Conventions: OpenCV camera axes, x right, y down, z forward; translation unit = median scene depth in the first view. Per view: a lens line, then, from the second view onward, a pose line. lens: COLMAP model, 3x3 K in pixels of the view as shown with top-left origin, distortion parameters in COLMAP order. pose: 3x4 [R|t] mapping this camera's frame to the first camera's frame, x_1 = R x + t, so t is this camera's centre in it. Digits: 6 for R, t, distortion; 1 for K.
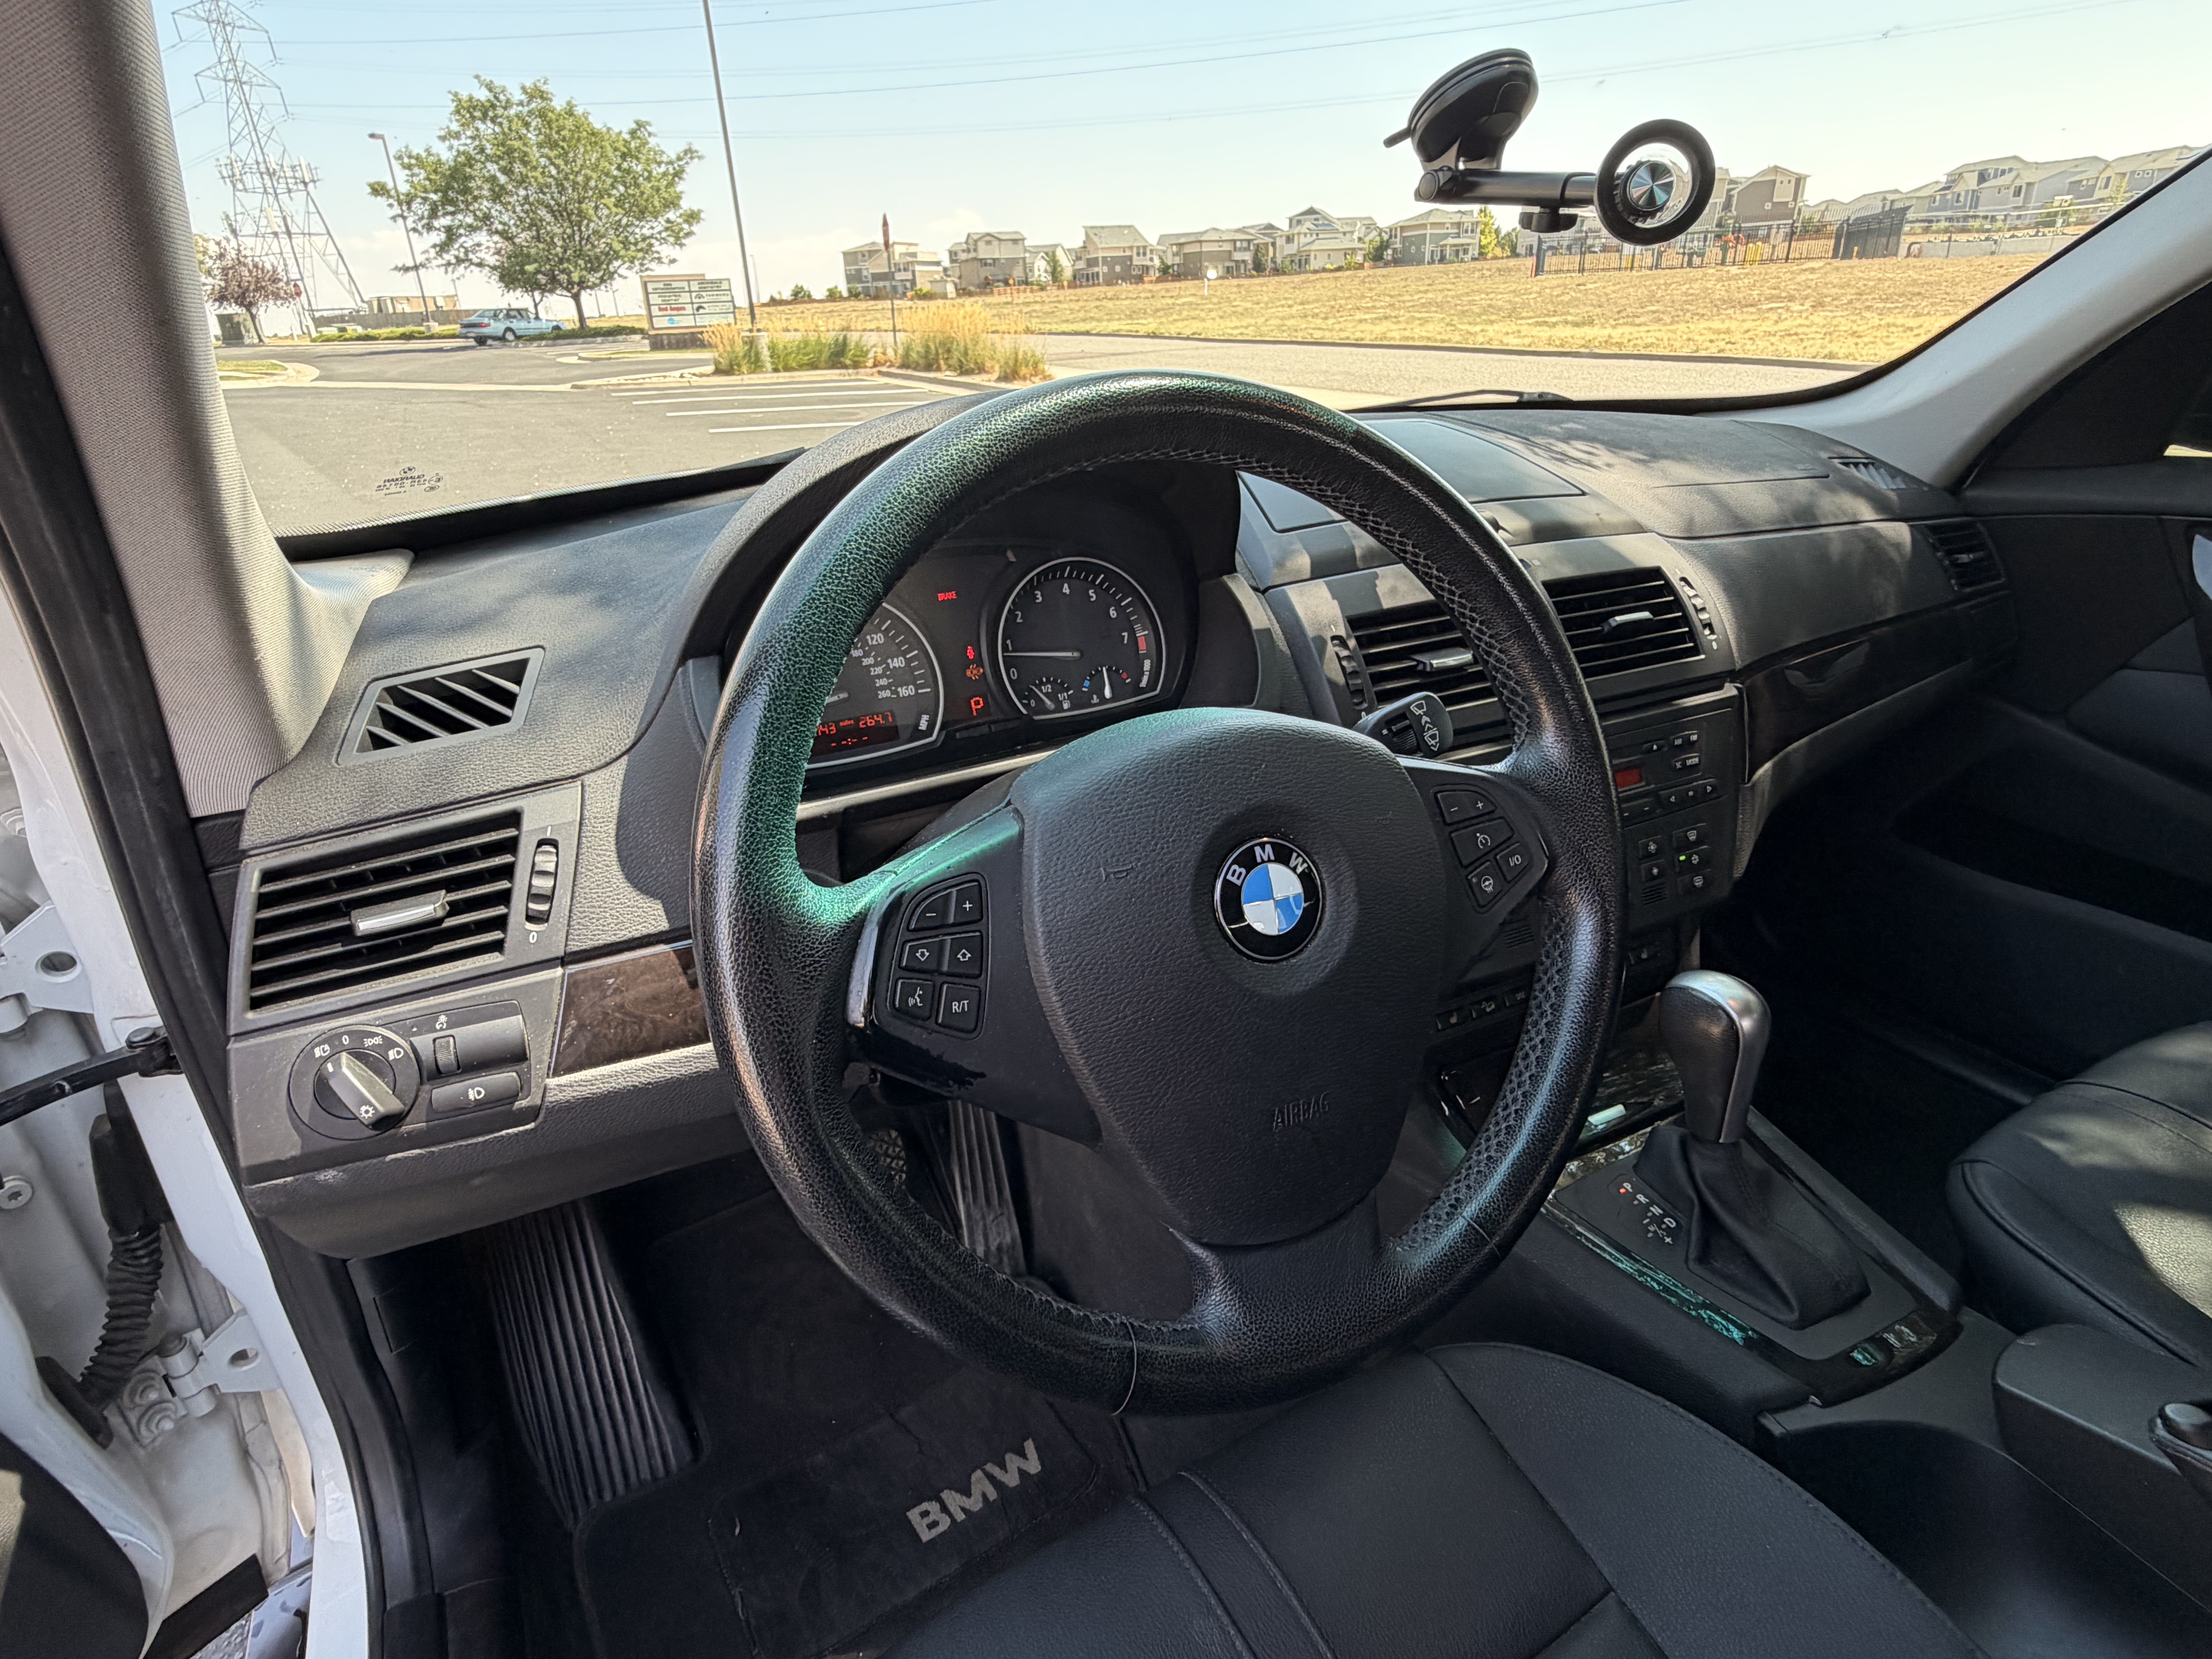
lens RADIAL K [[1146.7, 0, 1087.5], [0, 1146.7, 837.6], [0, 0, 1]] dist [-0.000752, 0.000044]
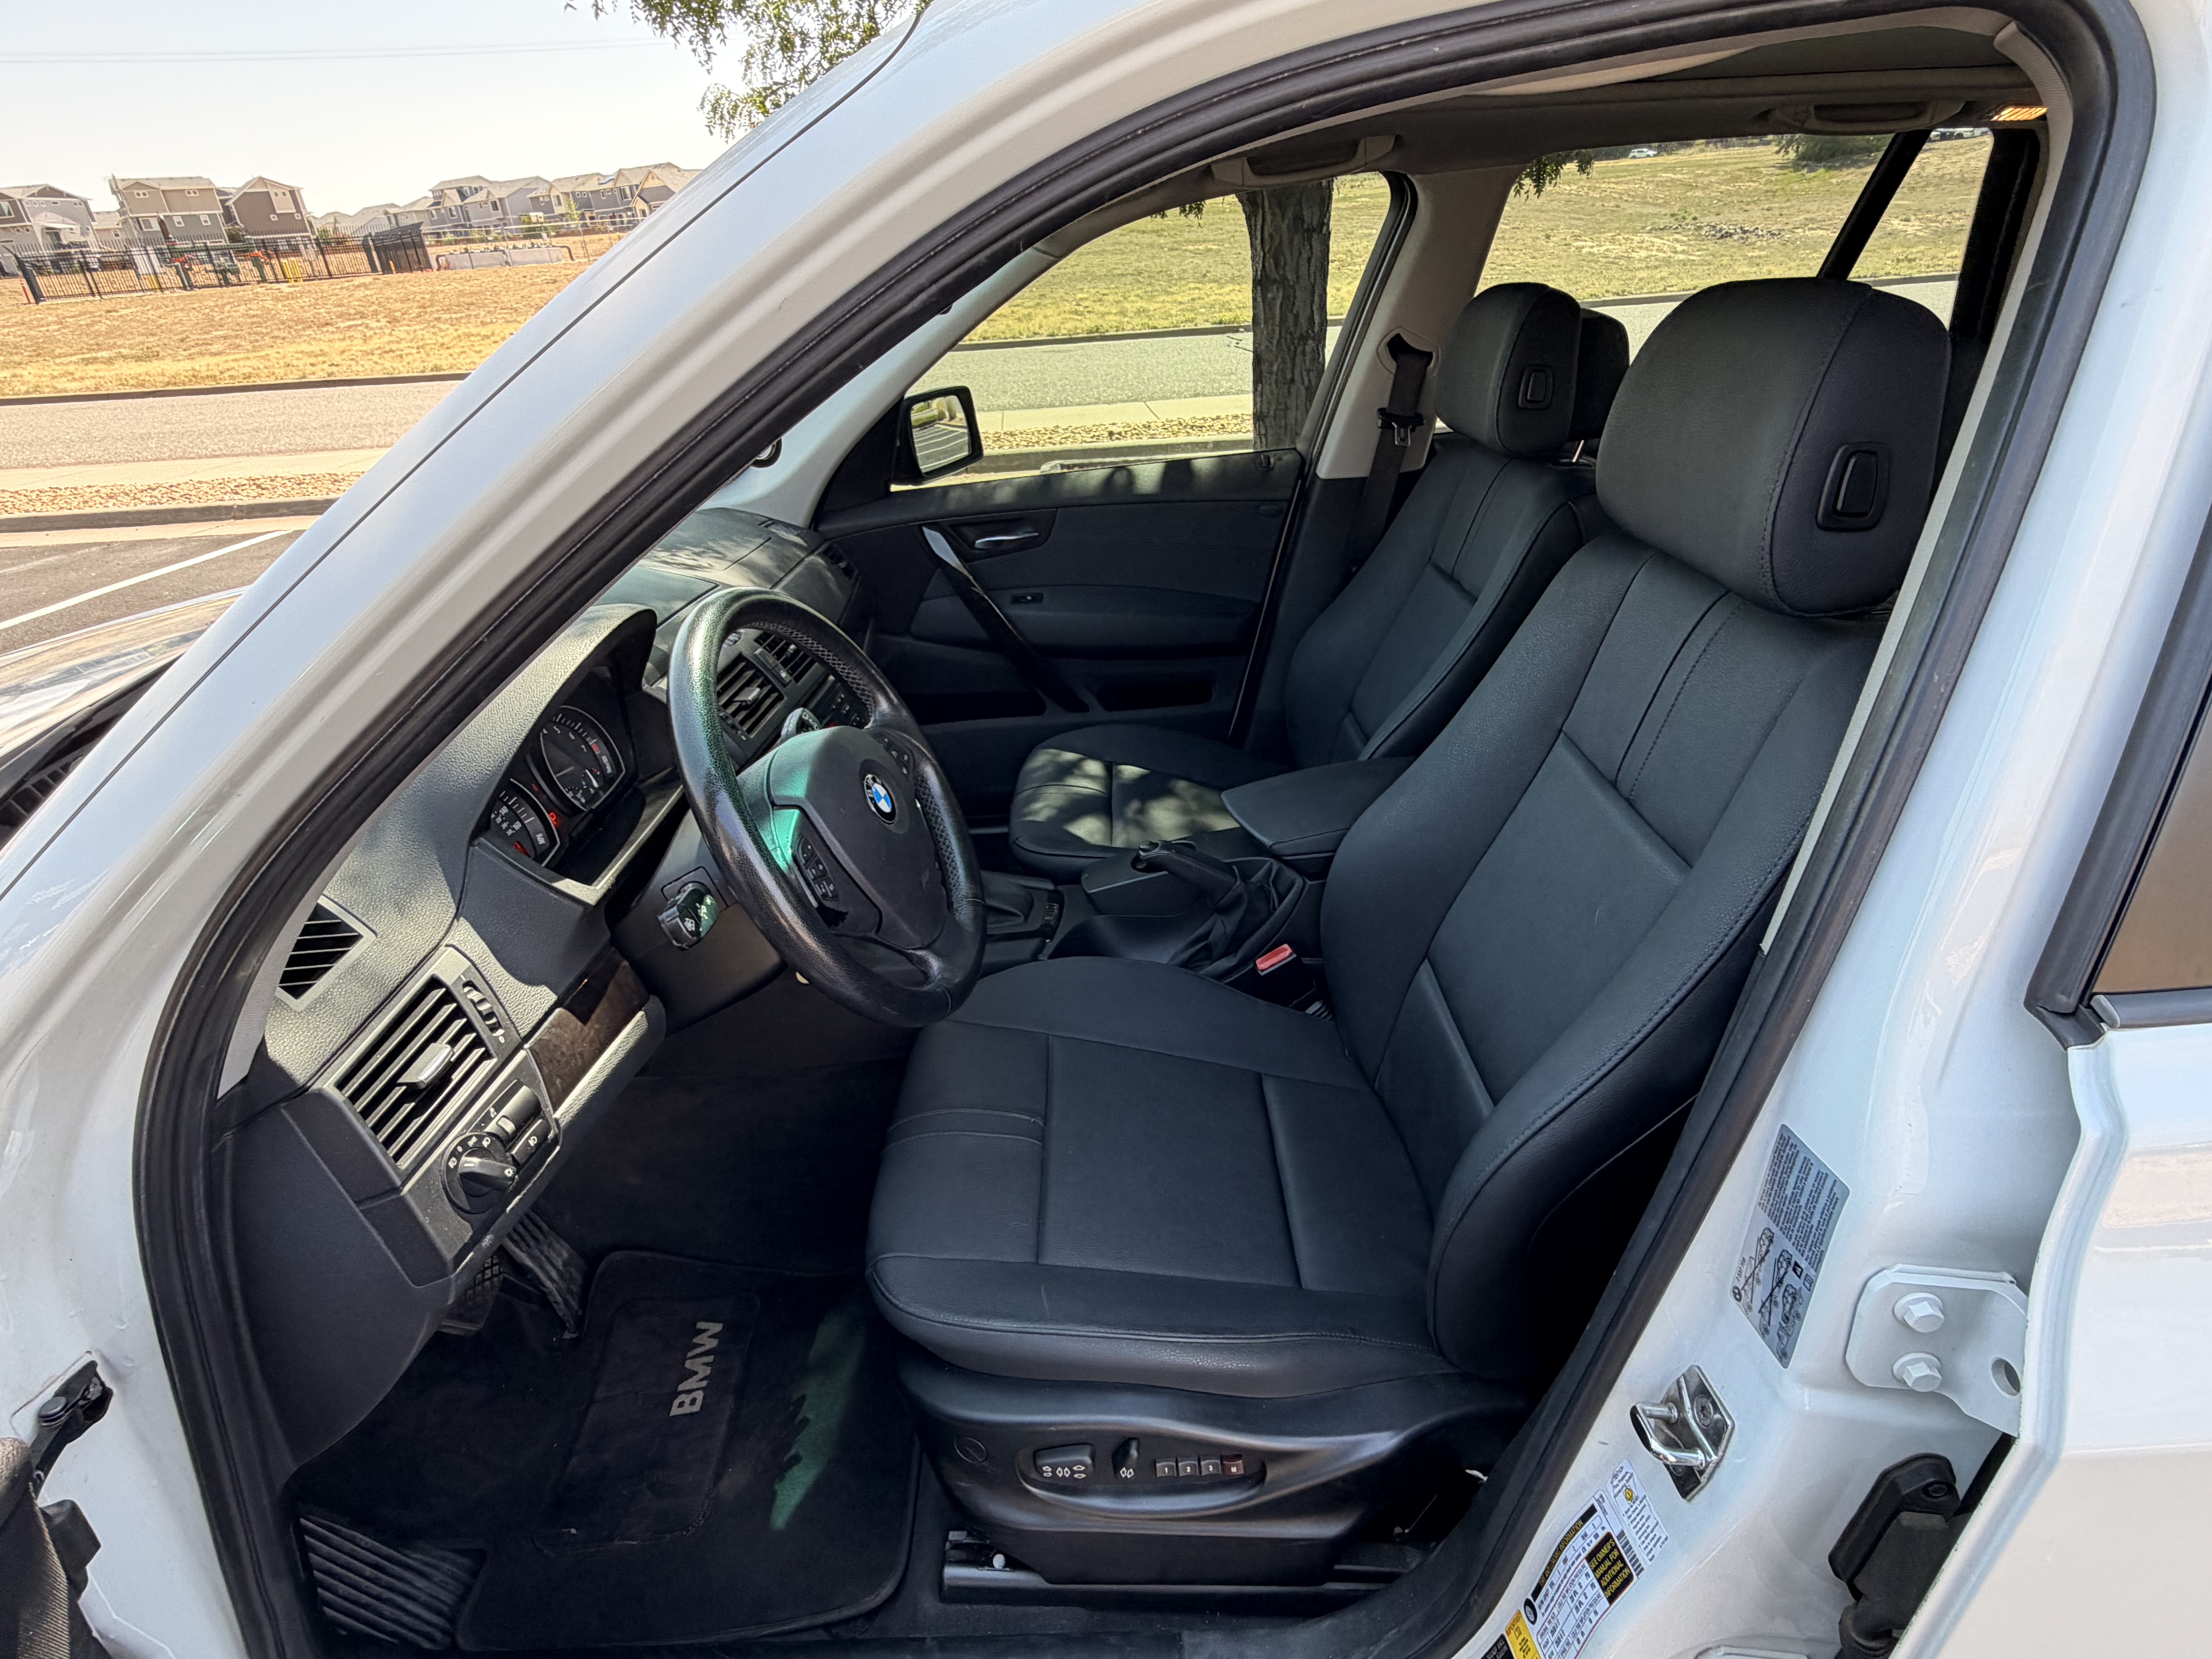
lens RADIAL K [[1159.1, 0, 1113.4], [0, 1159.1, 821.7], [0, 0, 1]] dist [-0.000278, -0.001330]
pose [[0.481823, -0.393950, 0.782720, -0.718248], [0.404927, 0.892249, 0.199814, -0.089969], [-0.777098, 0.220669, 0.589427, -0.359656]]
